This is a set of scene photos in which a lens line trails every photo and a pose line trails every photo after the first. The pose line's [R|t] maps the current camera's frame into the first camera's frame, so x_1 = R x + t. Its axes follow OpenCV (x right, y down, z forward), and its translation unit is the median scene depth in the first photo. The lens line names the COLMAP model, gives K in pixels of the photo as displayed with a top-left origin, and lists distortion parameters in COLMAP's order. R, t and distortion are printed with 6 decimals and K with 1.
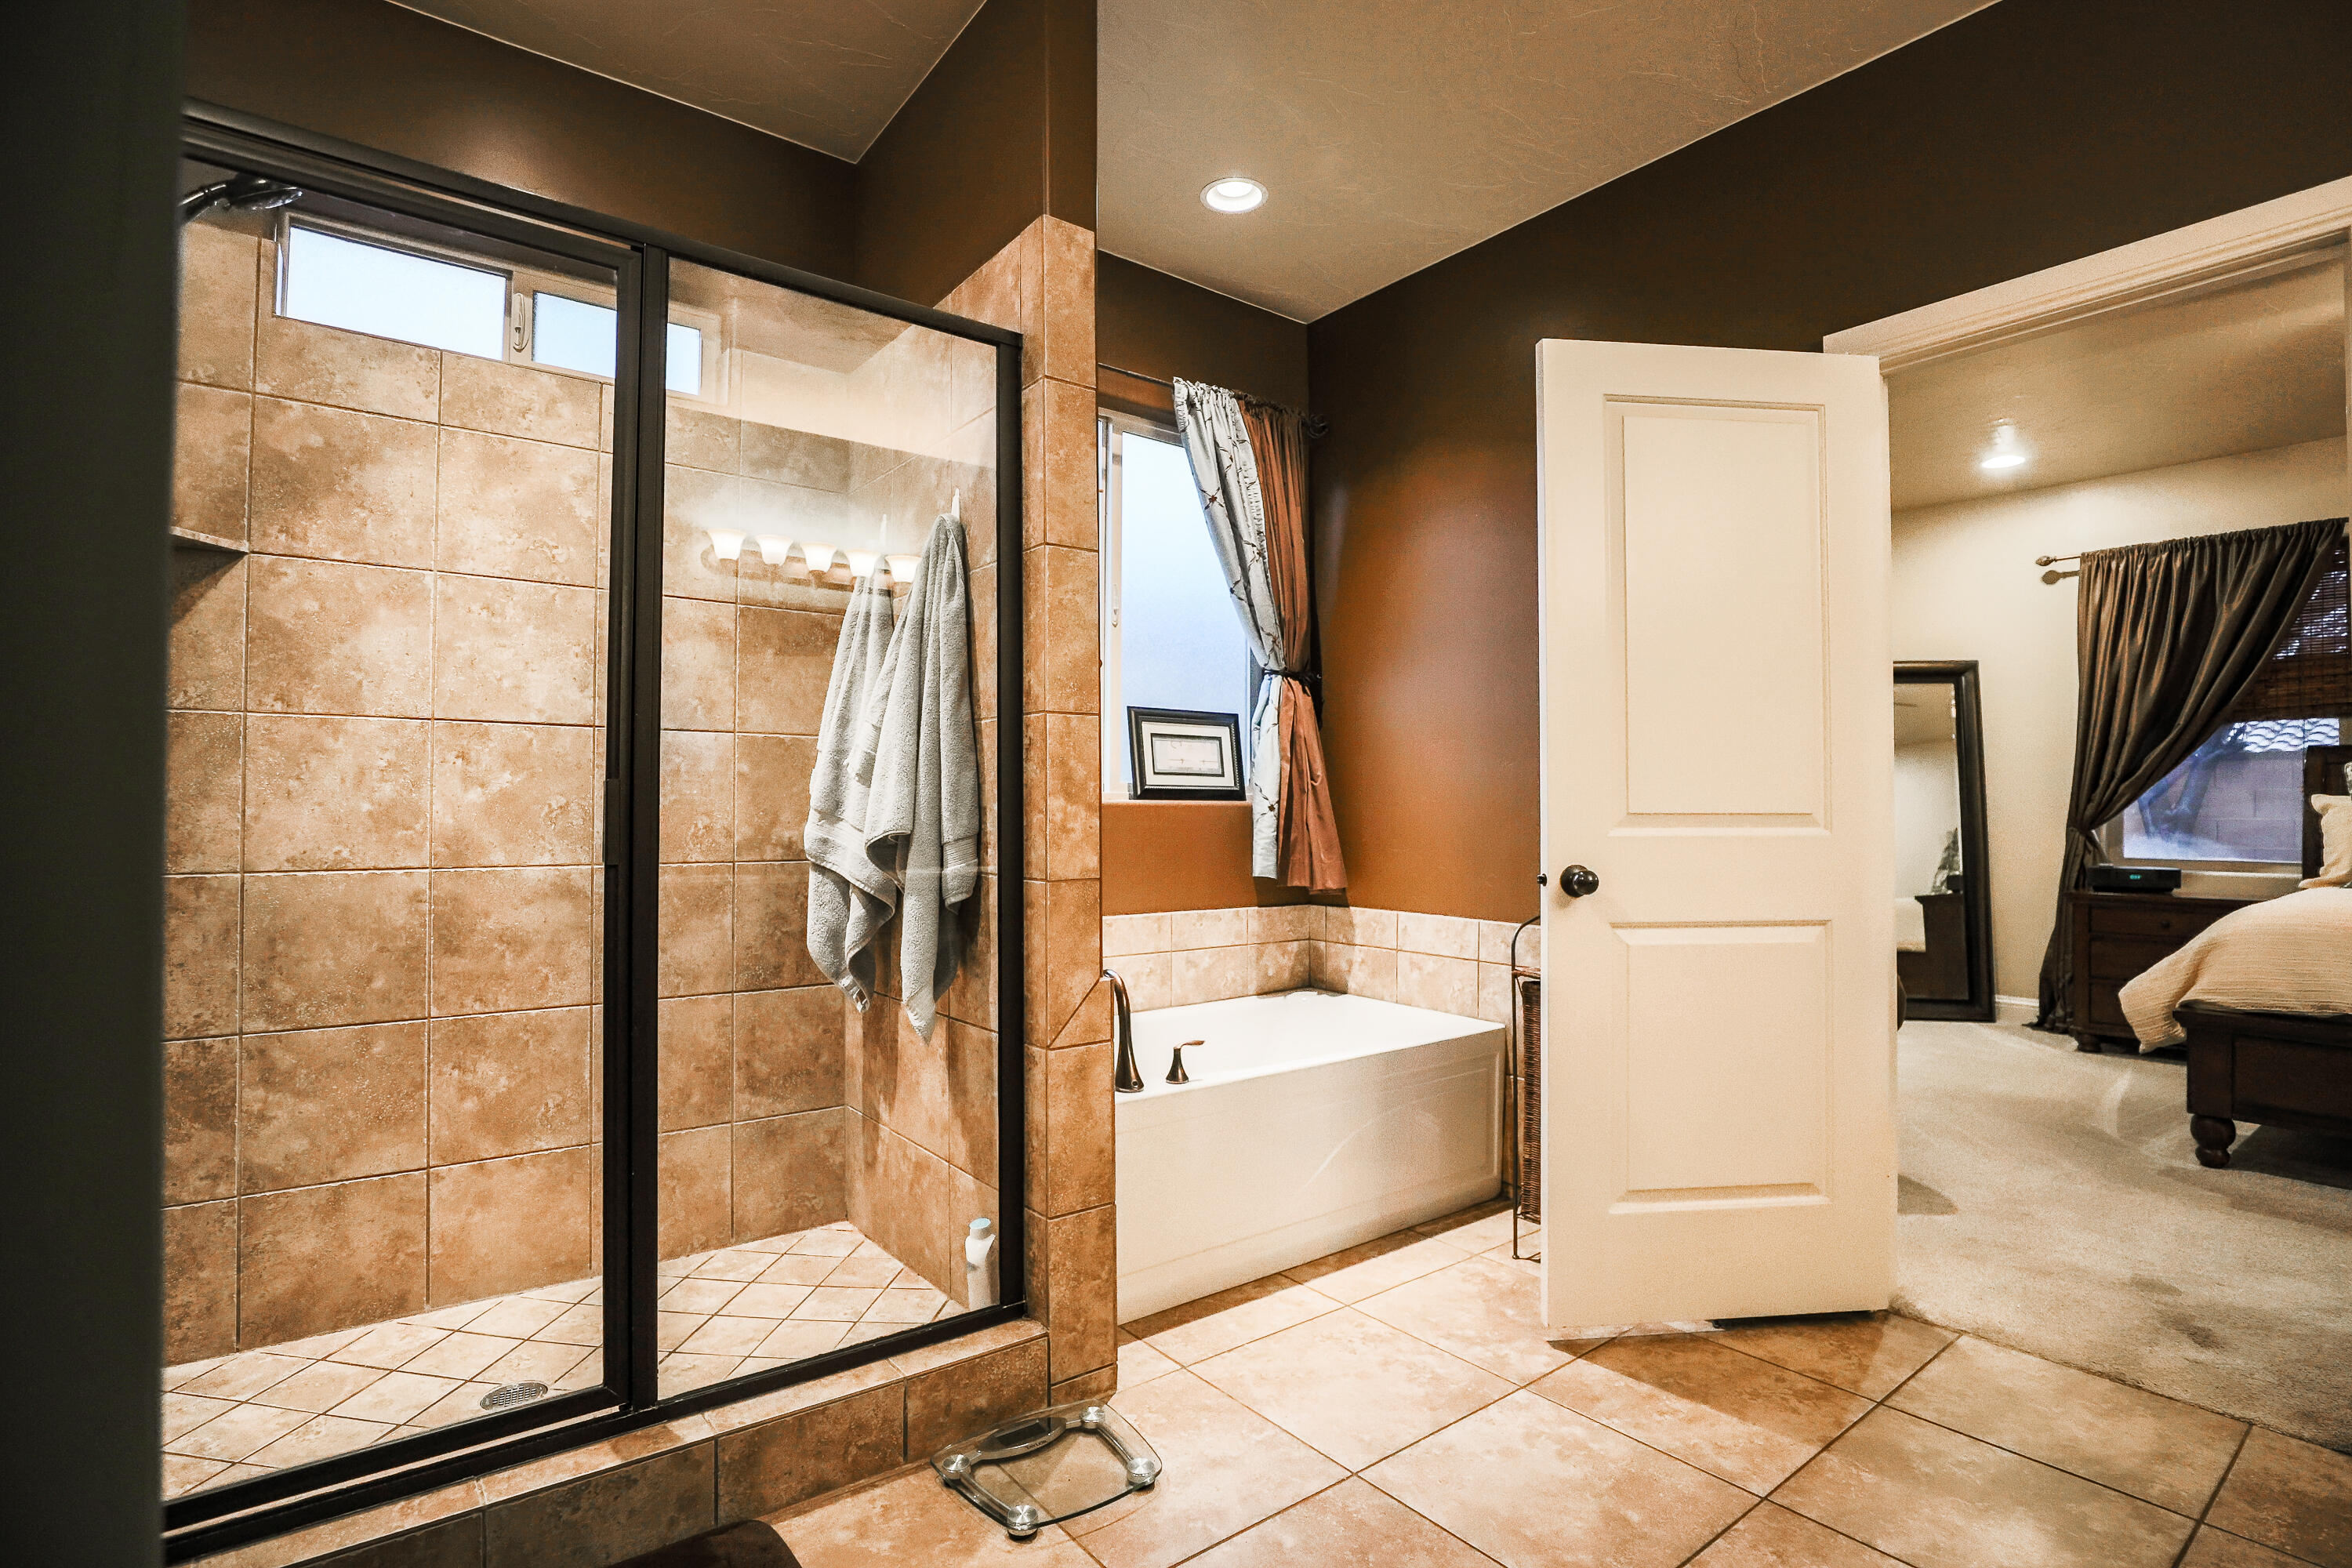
lens RADIAL K [[1138.8, 0, 1179.6], [0, 1138.8, 792.8], [0, 0, 1]] dist [-0.048984, 0.015302]
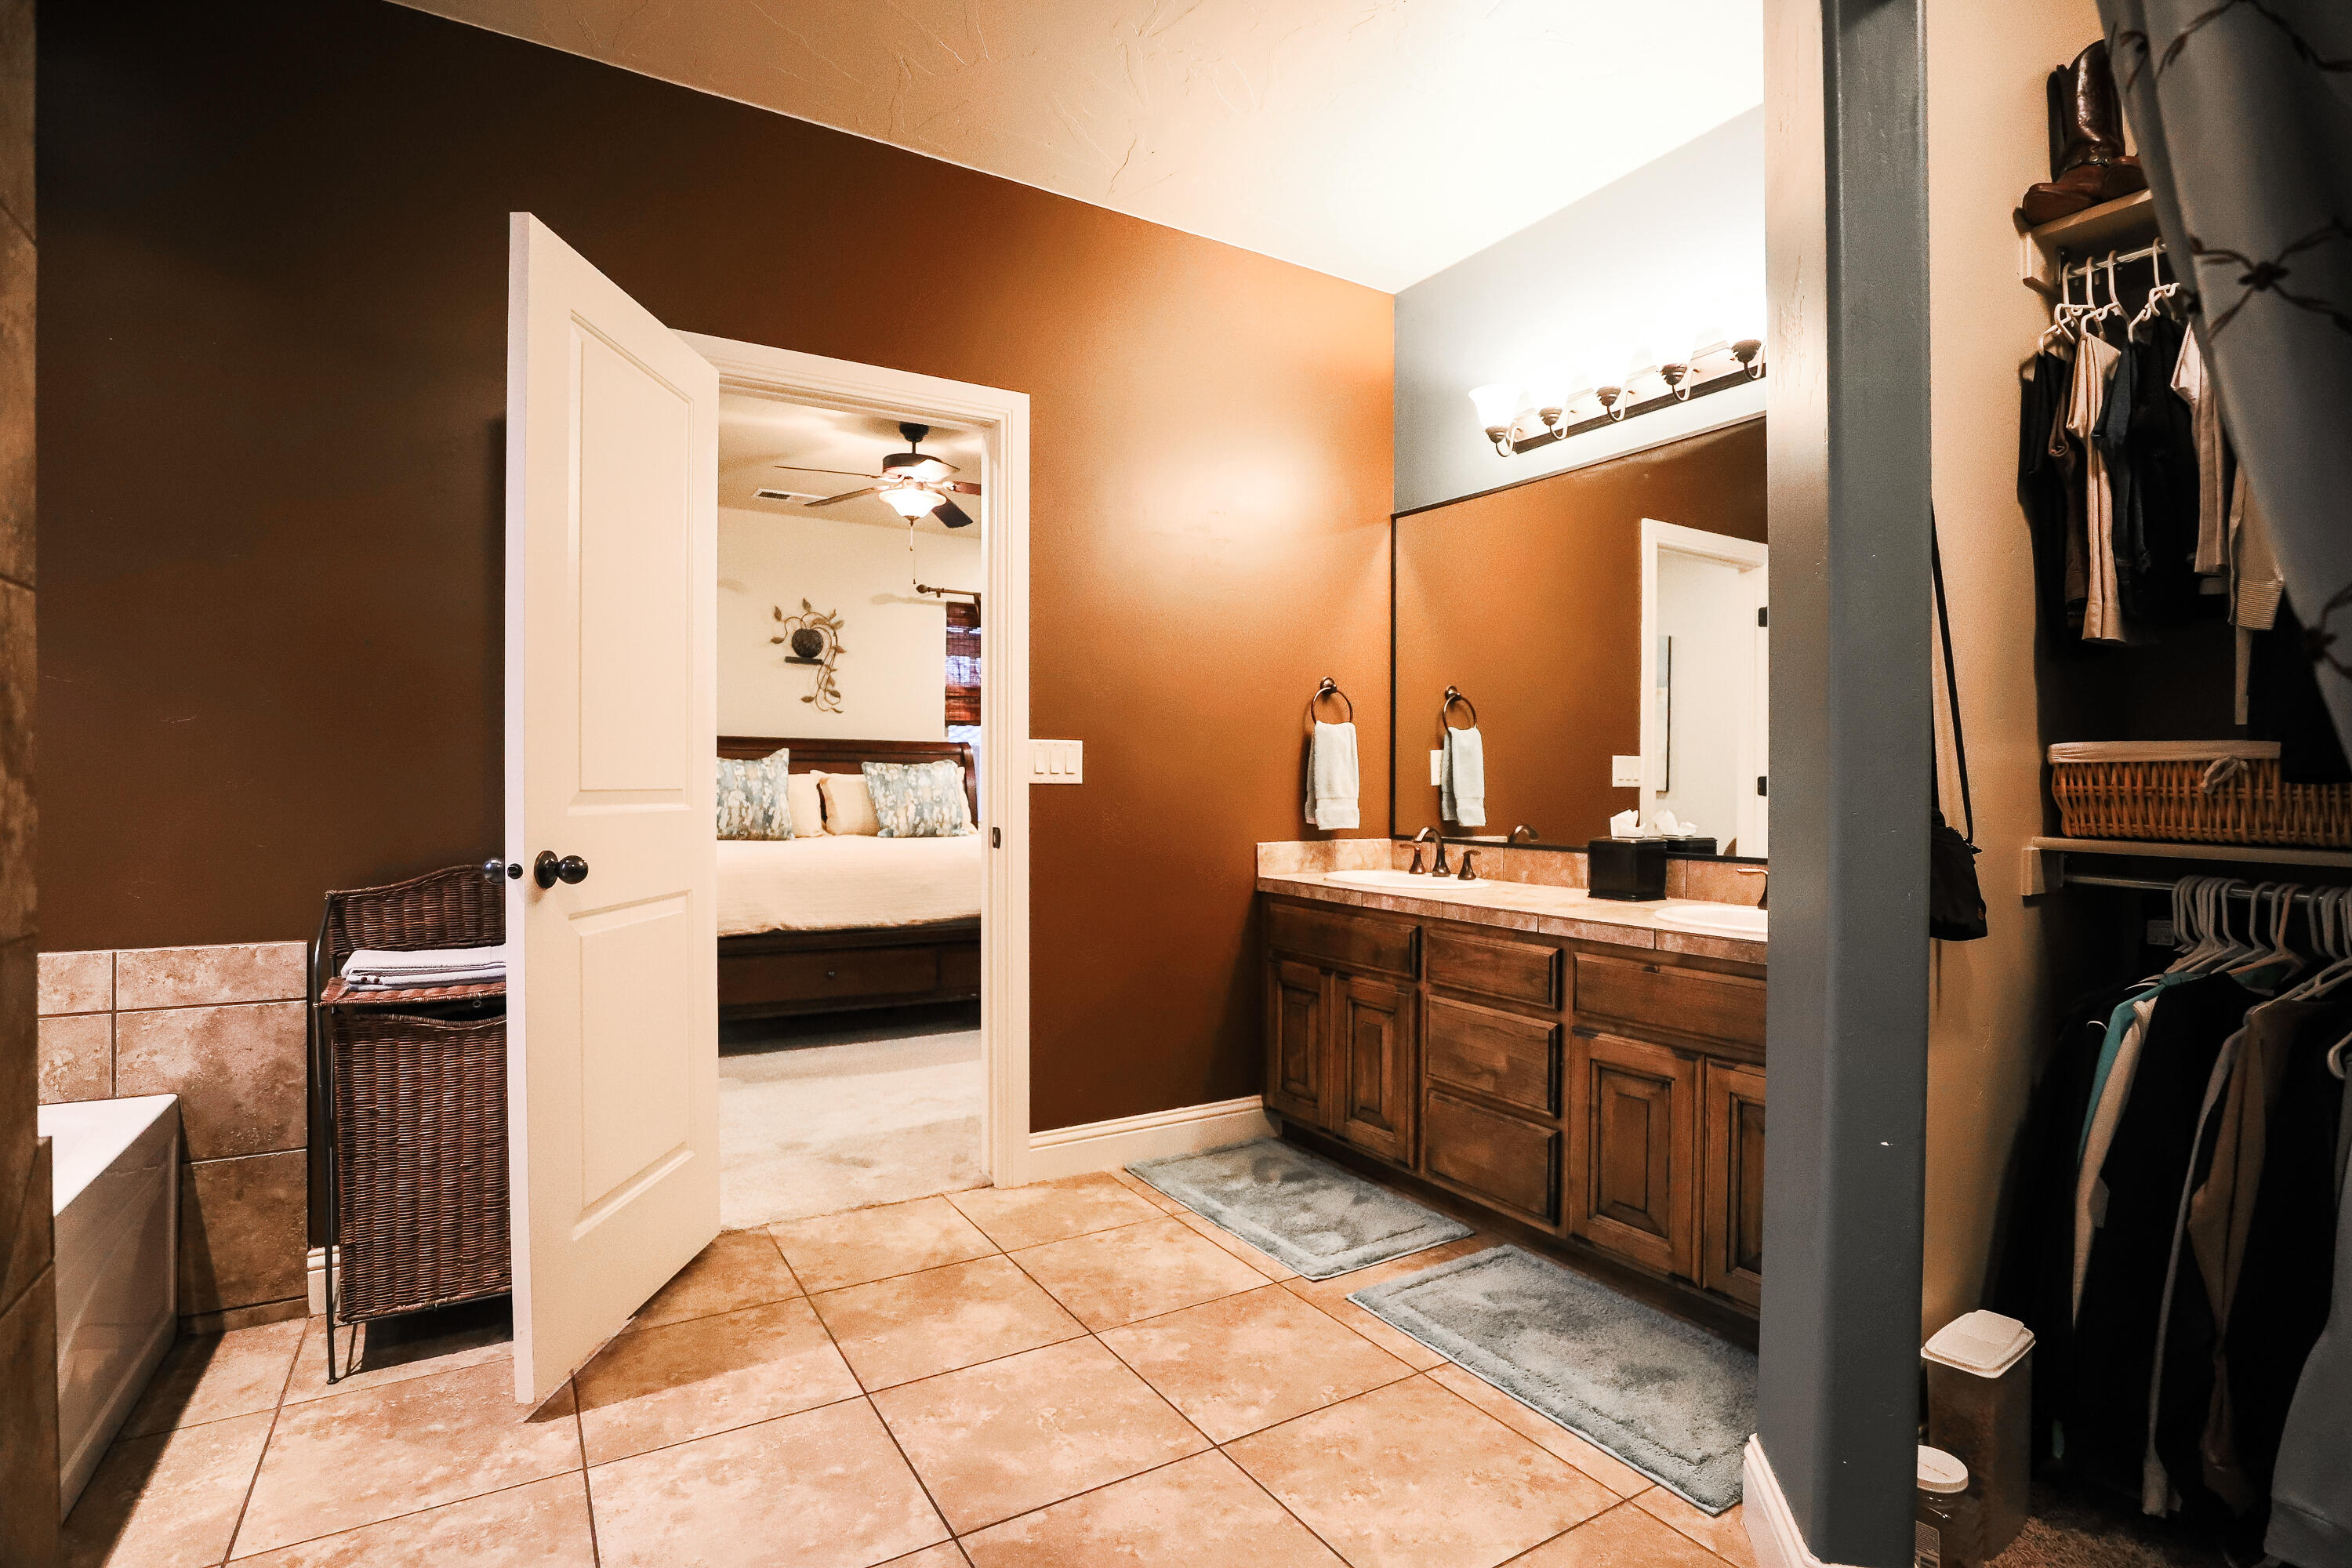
lens RADIAL K [[1138.8, 0, 1179.6], [0, 1138.8, 792.8], [0, 0, 1]] dist [-0.048984, 0.015302]
pose [[0.115900, -0.009845, 0.993212, -0.307965], [-0.016403, 0.999796, 0.011825, 0.001475], [-0.993125, -0.017662, 0.115714, 0.304235]]
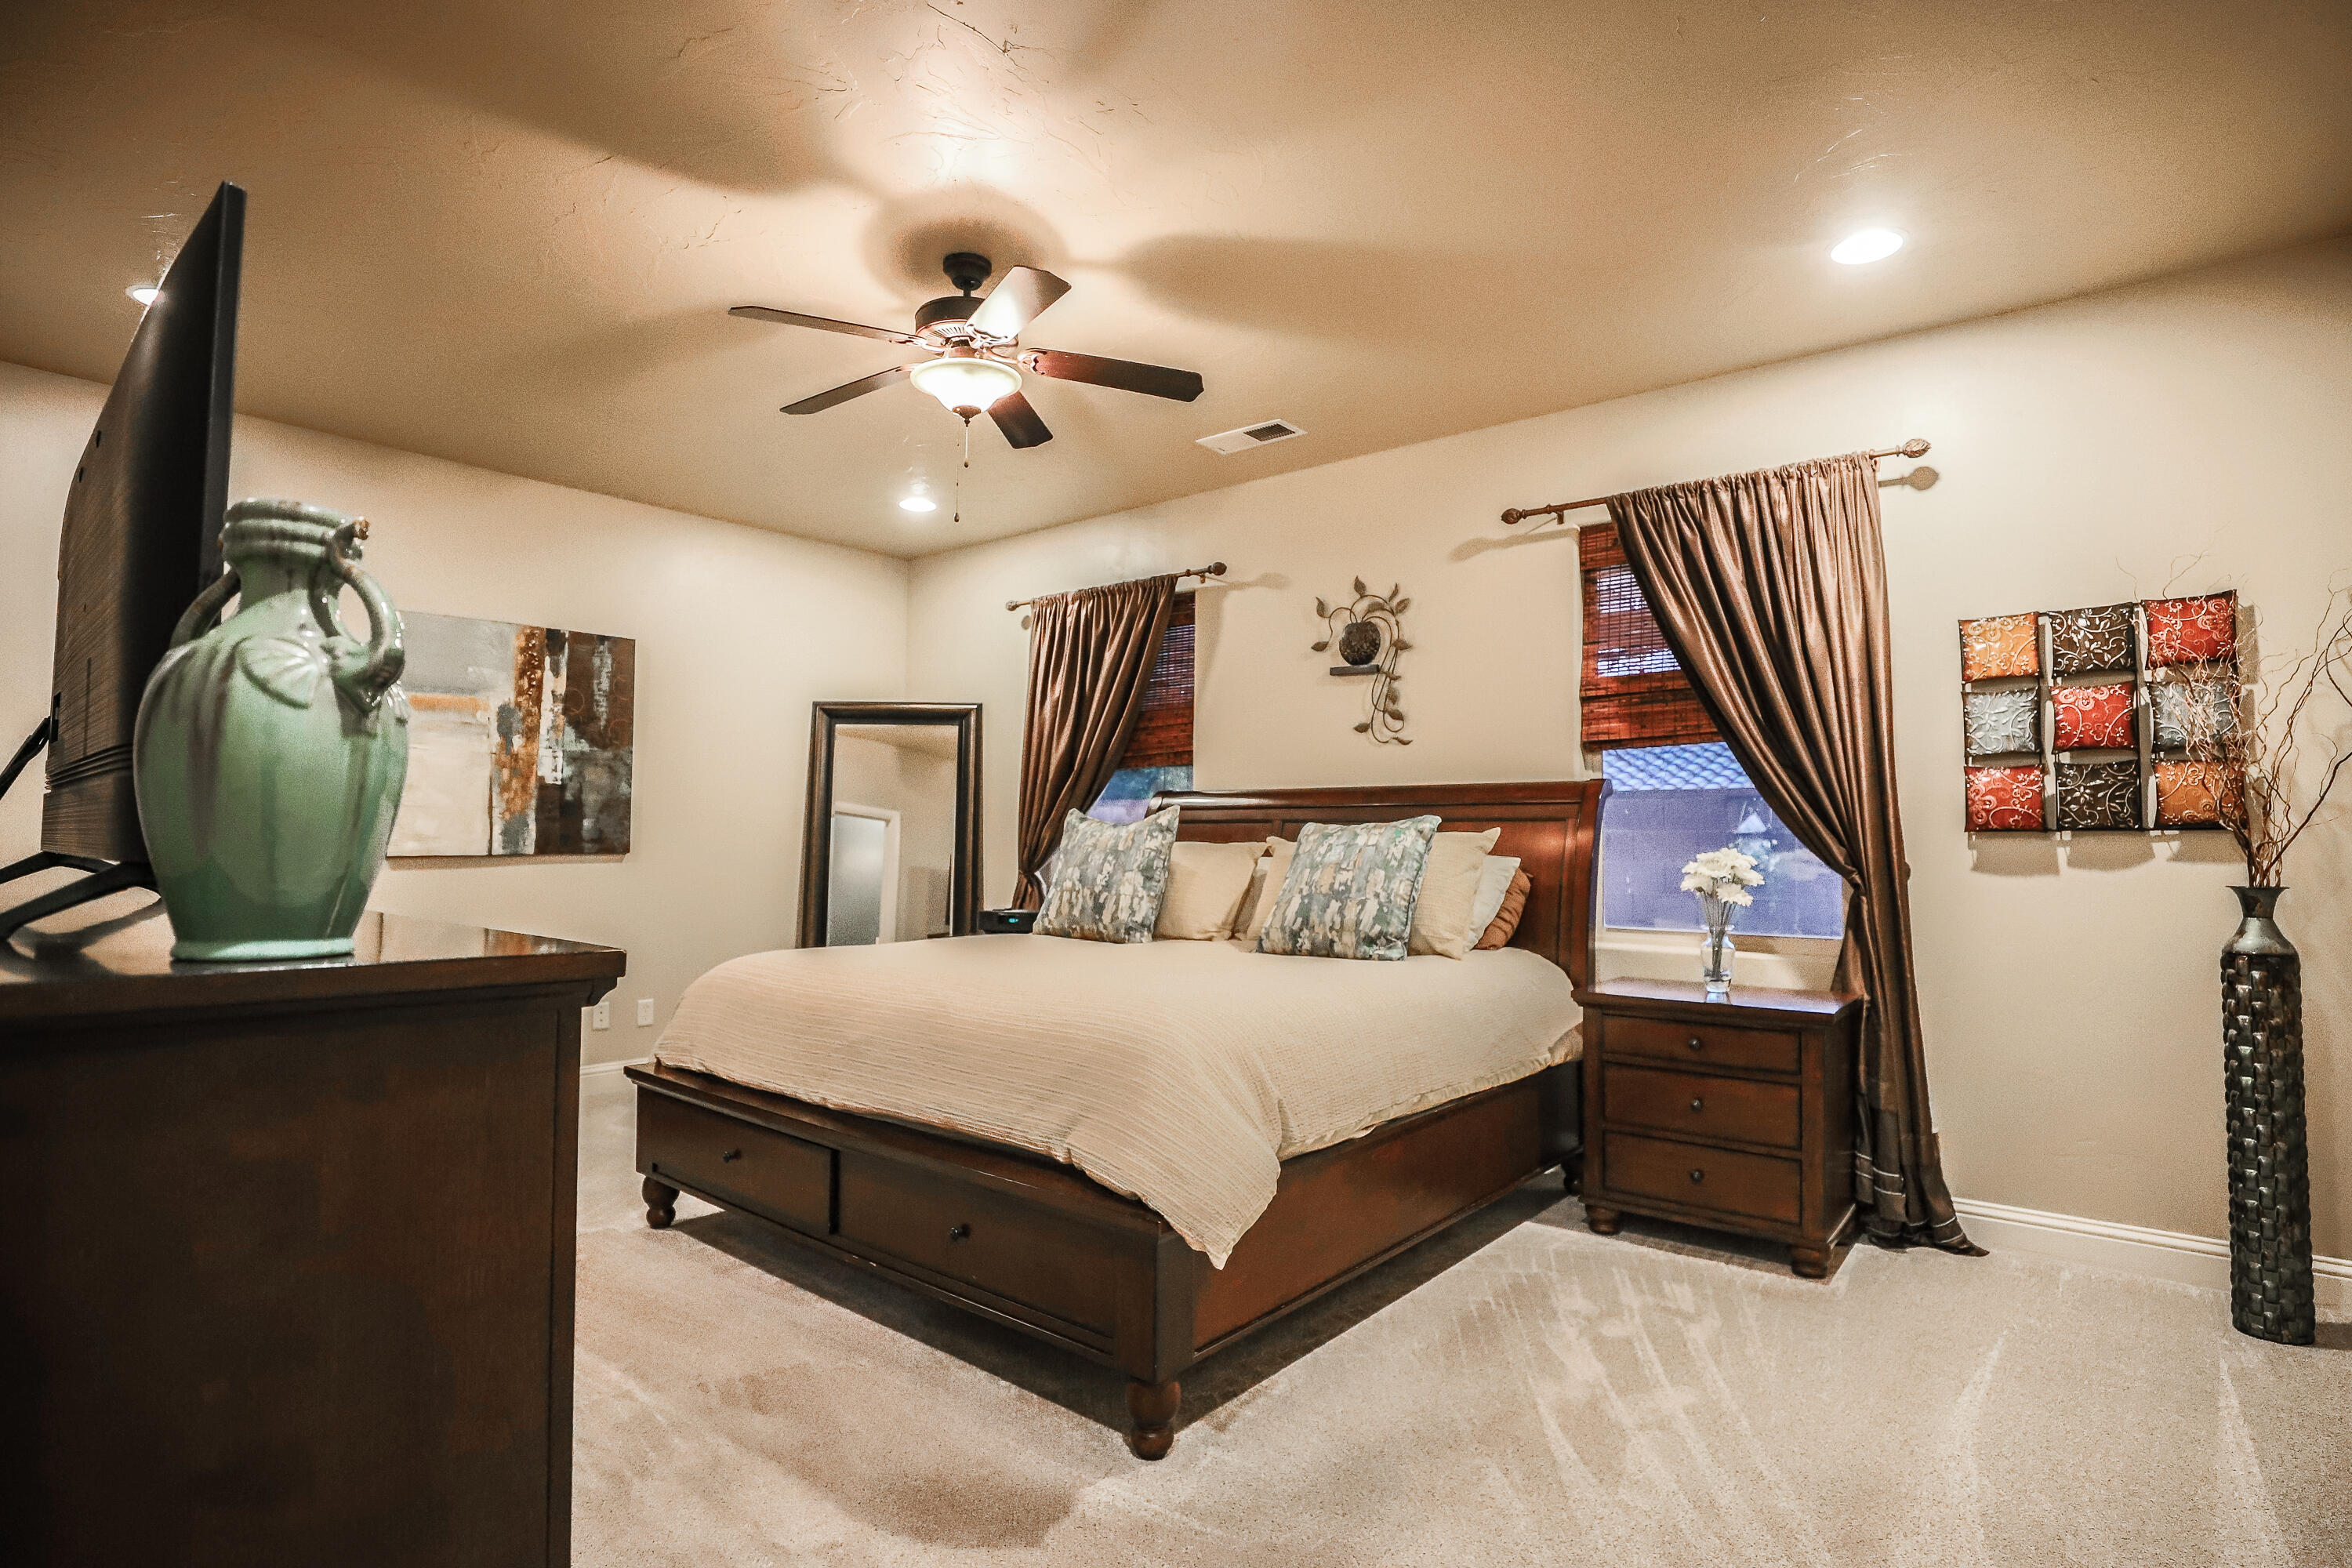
lens RADIAL K [[1154.5, 0, 1176.0], [0, 1154.5, 784.0], [0, 0, 1]] dist [-0.044063, 0.012194]
pose [[0.975524, 0.010671, 0.219635, 1.200960], [-0.003054, 0.999383, -0.034993, -0.017487], [-0.219873, 0.033466, 0.974954, -0.092608]]
